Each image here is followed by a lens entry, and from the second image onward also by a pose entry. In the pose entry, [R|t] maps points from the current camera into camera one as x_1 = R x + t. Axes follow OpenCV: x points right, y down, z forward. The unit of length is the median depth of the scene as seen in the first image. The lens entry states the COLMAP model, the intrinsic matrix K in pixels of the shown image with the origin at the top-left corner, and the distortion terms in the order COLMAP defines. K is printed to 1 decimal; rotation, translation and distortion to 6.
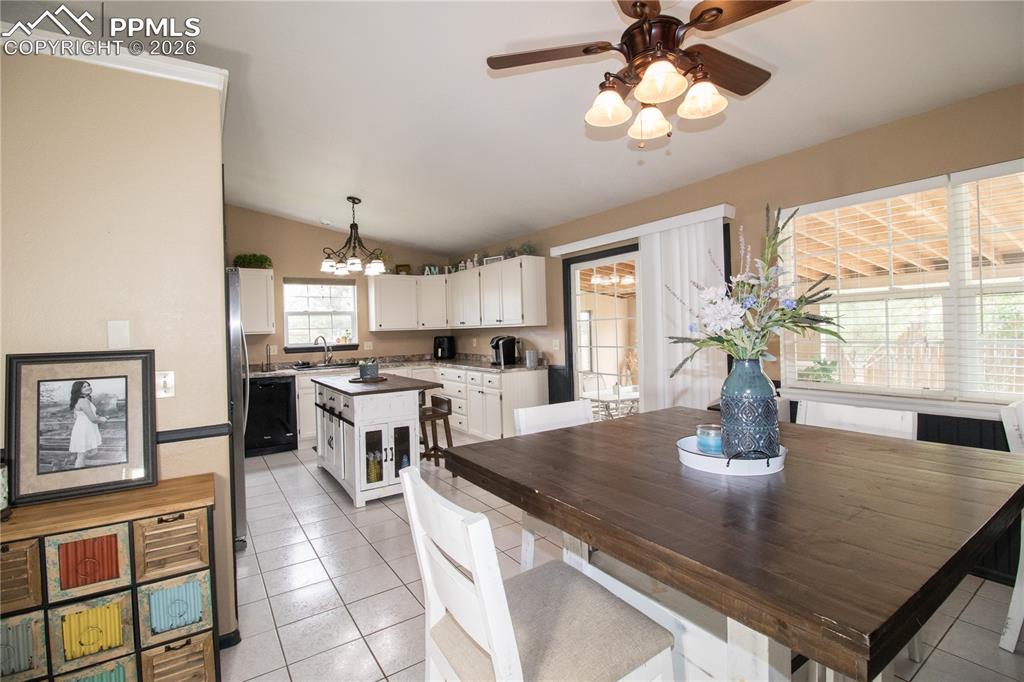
lens RADIAL K [[471.6, 0, 537.0], [0, 471.6, 332.2], [0, 0, 1]] dist [-0.015344, -0.003838]
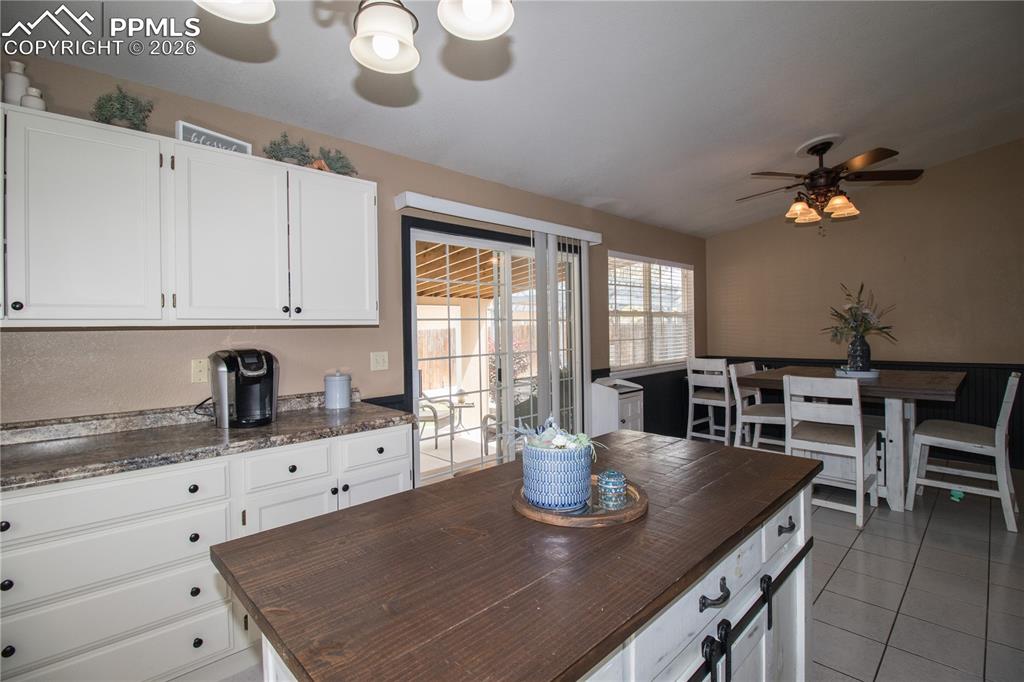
lens RADIAL K [[471.6, 0, 512.5], [0, 471.6, 338.6], [0, 0, 1]] dist [-0.015344, -0.003838]
pose [[-0.156318, 0.001079, 0.987706, -0.454914], [0.021703, 0.999762, 0.002343, 0.003112], [-0.987468, 0.021803, -0.156304, 0.787253]]
